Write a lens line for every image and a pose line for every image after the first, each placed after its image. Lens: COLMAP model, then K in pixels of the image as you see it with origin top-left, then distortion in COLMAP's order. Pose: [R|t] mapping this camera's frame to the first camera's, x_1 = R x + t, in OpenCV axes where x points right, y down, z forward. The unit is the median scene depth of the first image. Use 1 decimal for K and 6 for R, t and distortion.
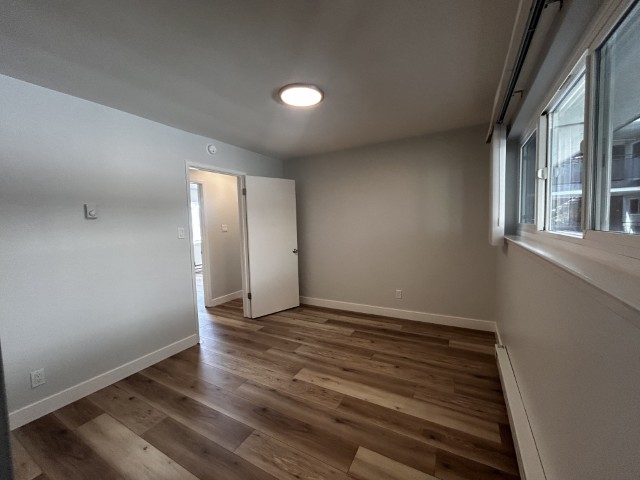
lens RADIAL K [[259.3, 0, 319.3], [0, 259.3, 238.2], [0, 0, 1]] dist [-0.000503, 0.000610]
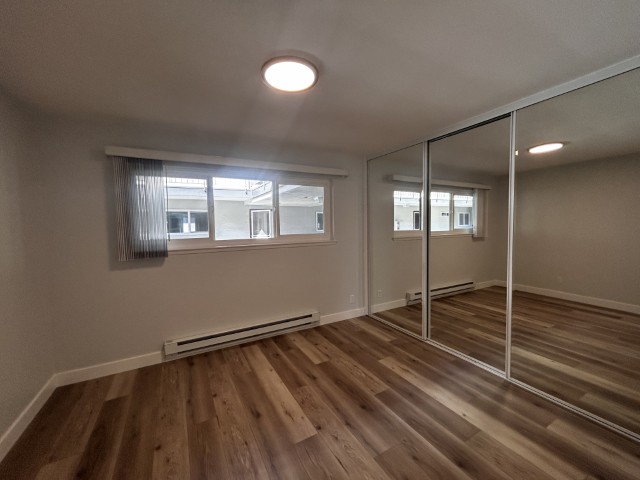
lens RADIAL K [[259.3, 0, 319.3], [0, 259.3, 238.2], [0, 0, 1]] dist [-0.000503, 0.000610]
pose [[-0.851338, 0.020008, 0.524236, -0.558281], [0.079636, 0.992621, 0.091441, -0.118480], [-0.518538, 0.119595, -0.846649, 1.694182]]
